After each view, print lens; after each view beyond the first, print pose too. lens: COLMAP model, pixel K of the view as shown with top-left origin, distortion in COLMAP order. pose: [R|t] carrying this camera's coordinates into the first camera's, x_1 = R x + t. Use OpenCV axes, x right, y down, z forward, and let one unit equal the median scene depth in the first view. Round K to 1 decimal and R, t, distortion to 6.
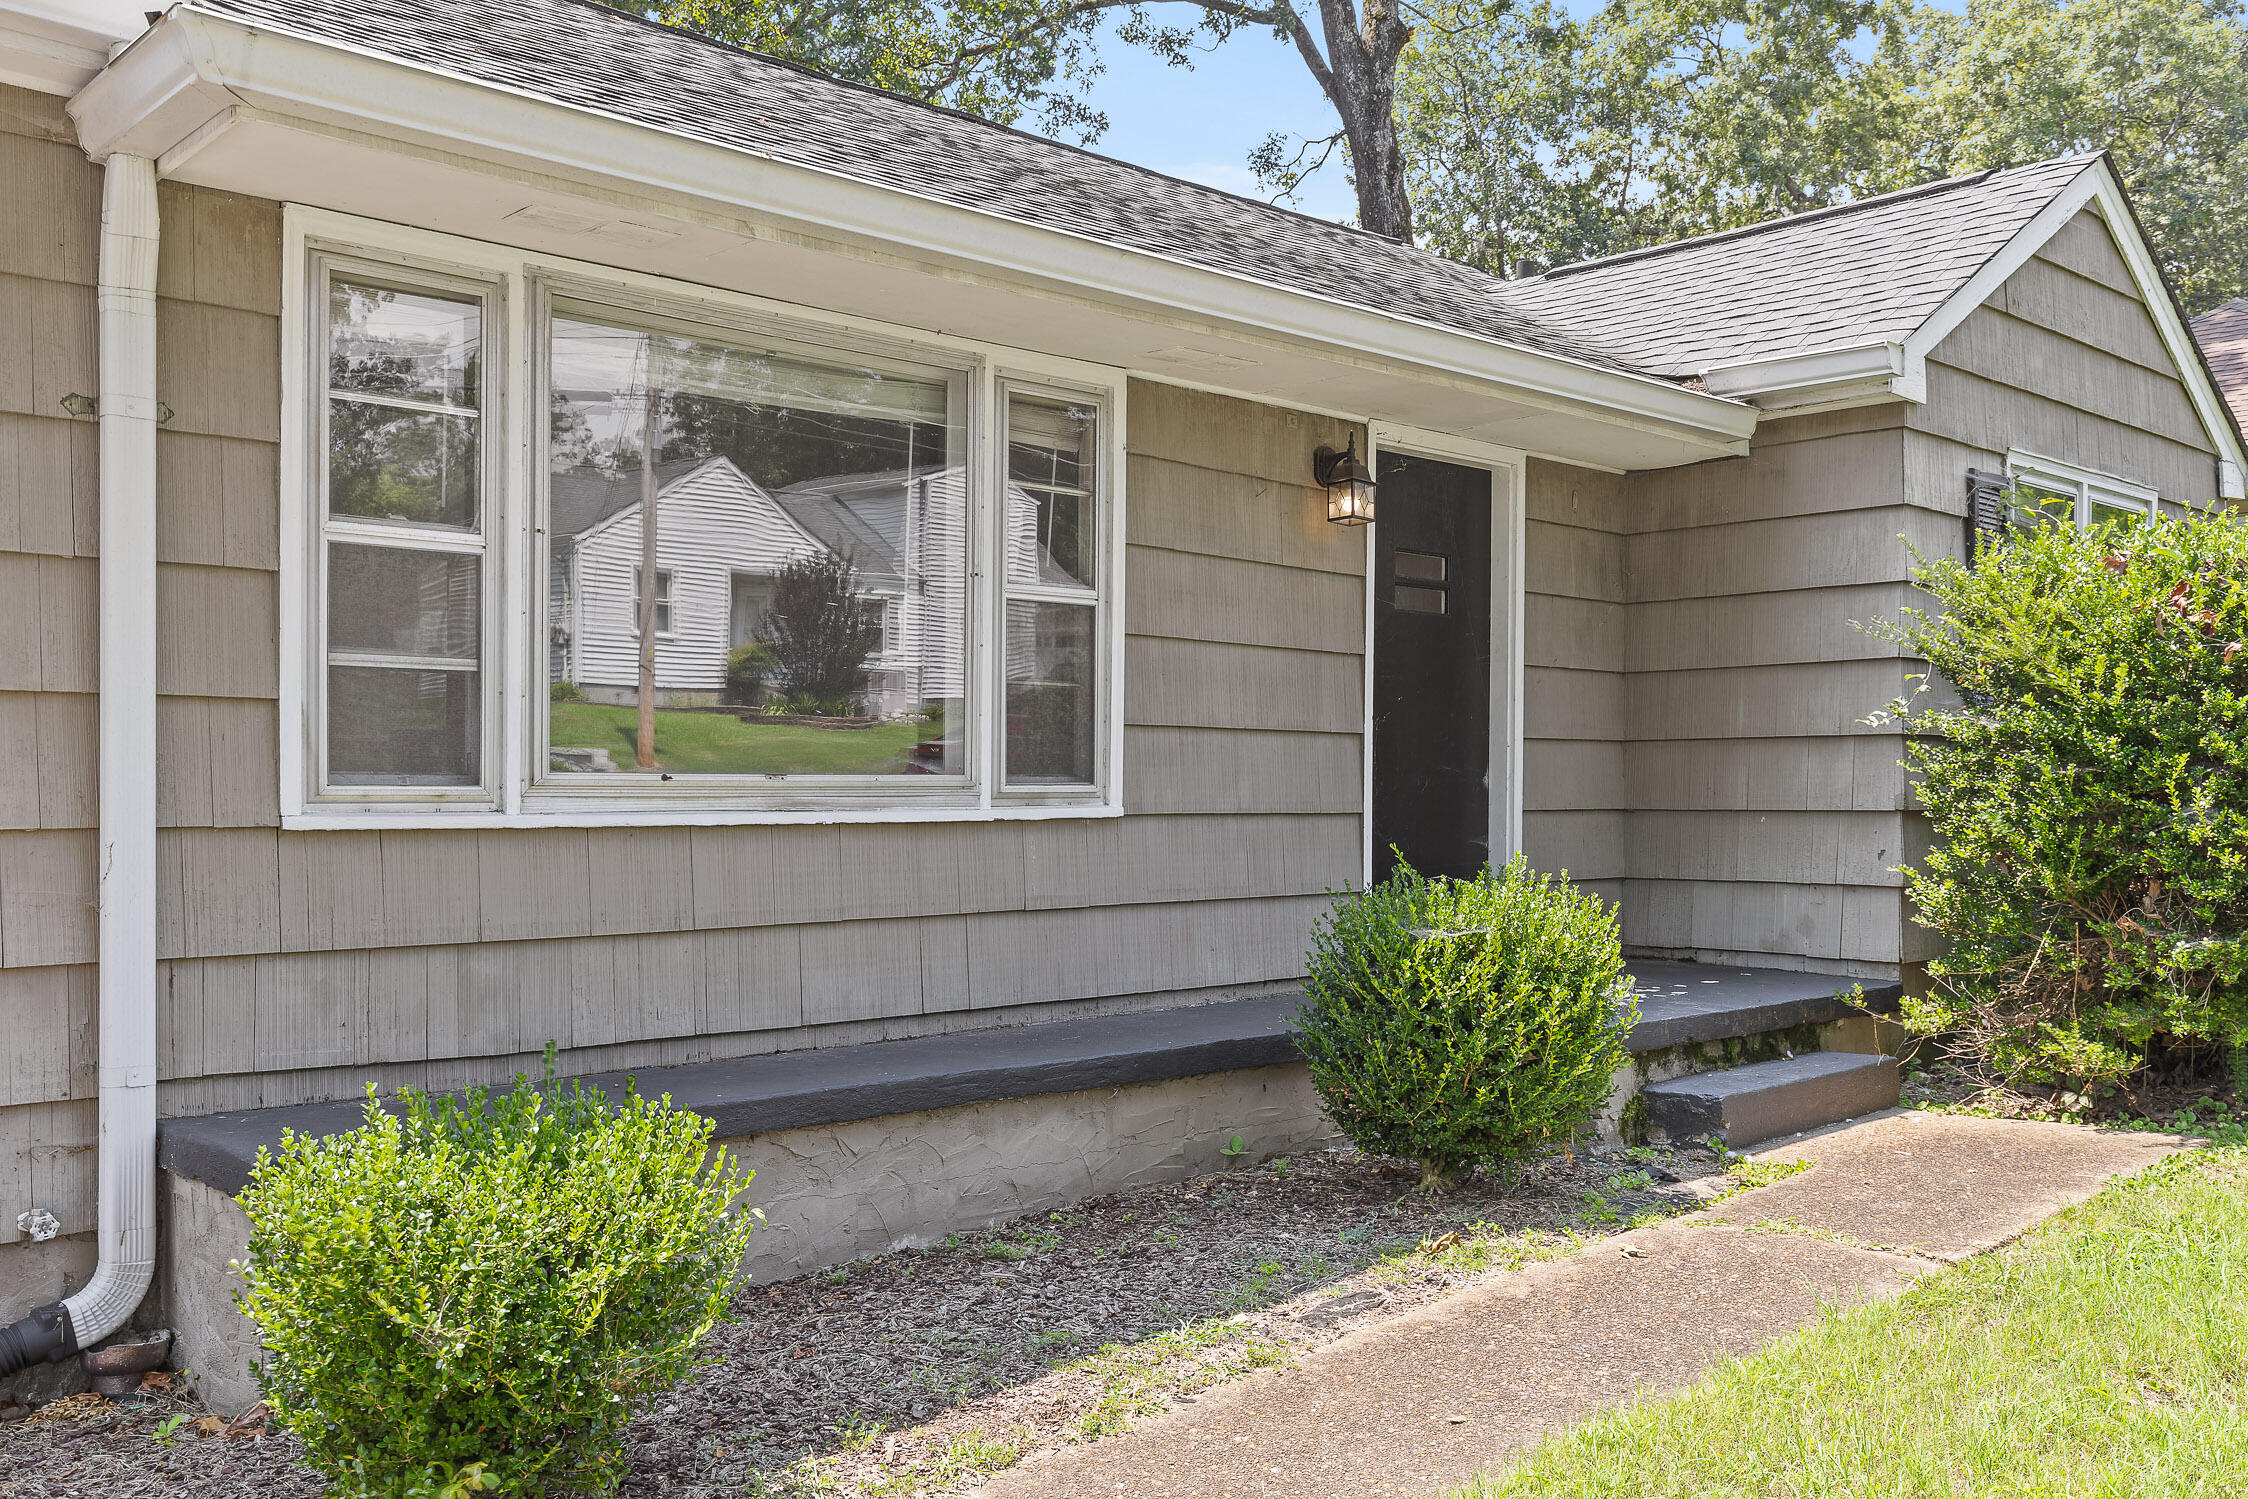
lens RADIAL K [[1984.0, 0, 1127.1], [0, 1984.0, 798.8], [0, 0, 1]] dist [0.006536, 0.002623]
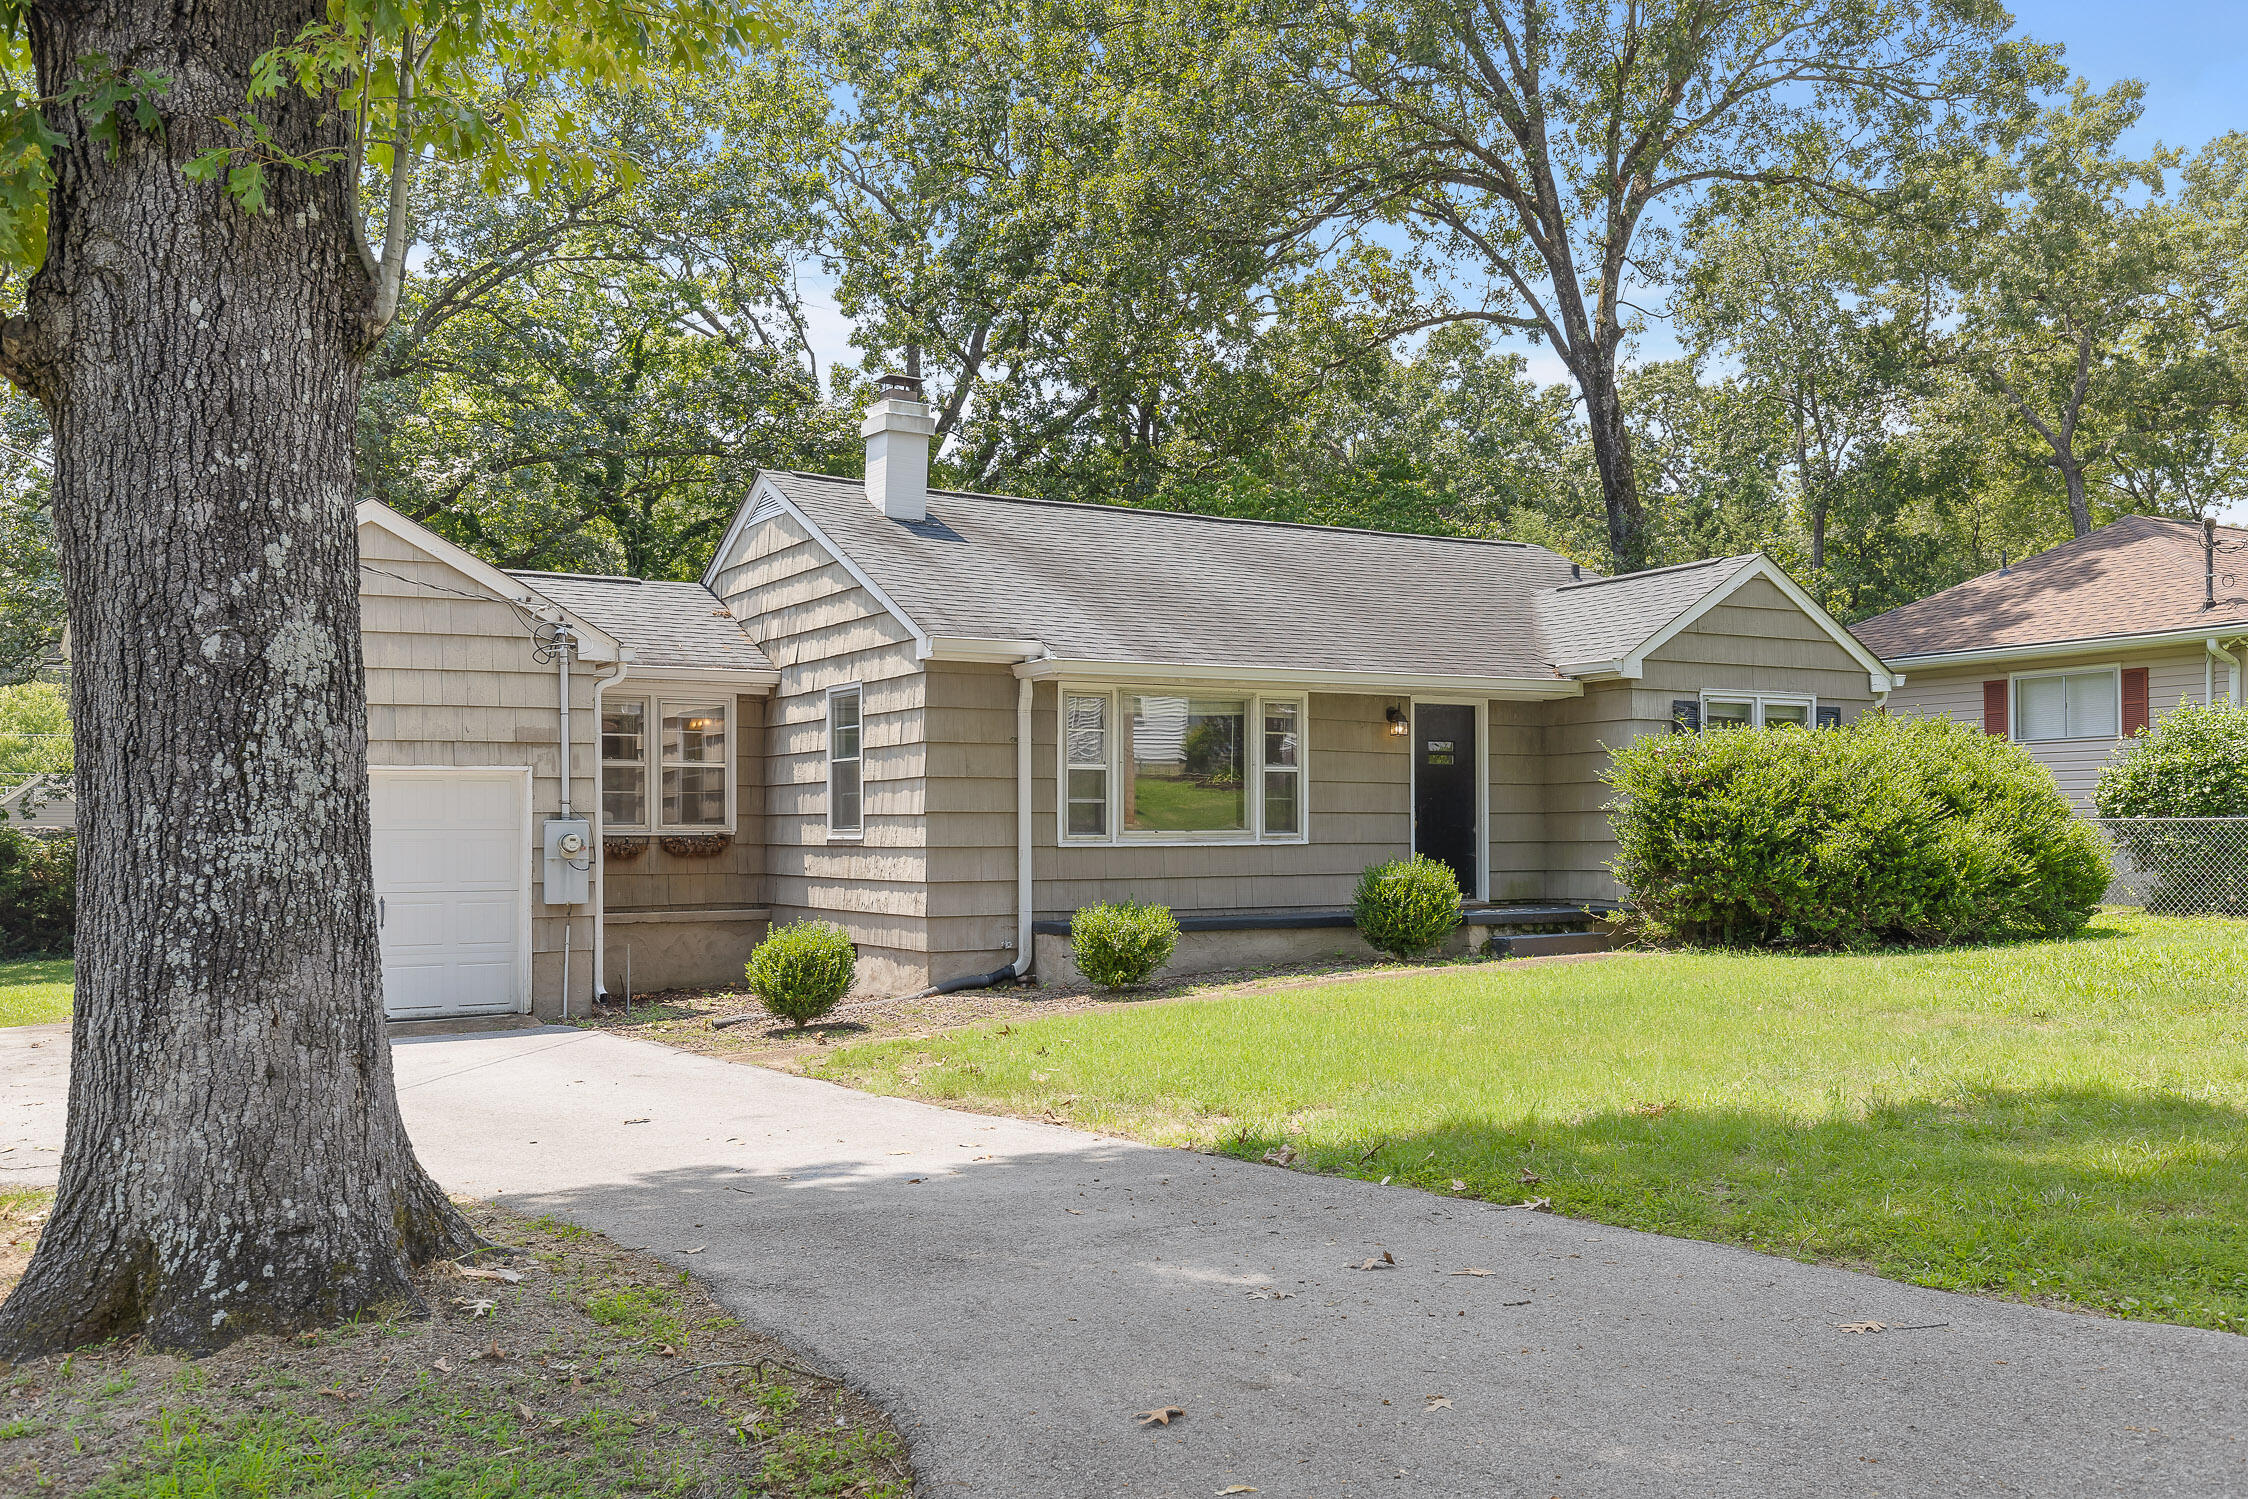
lens RADIAL K [[1917.6, 0, 1175.7], [0, 1917.6, 823.6], [0, 0, 1]] dist [0.033463, 0.002764]
pose [[0.978469, -0.009075, -0.206193, 0.383131], [0.006787, 0.999907, -0.011802, 0.011268], [0.206281, 0.010149, 0.978440, -1.772566]]
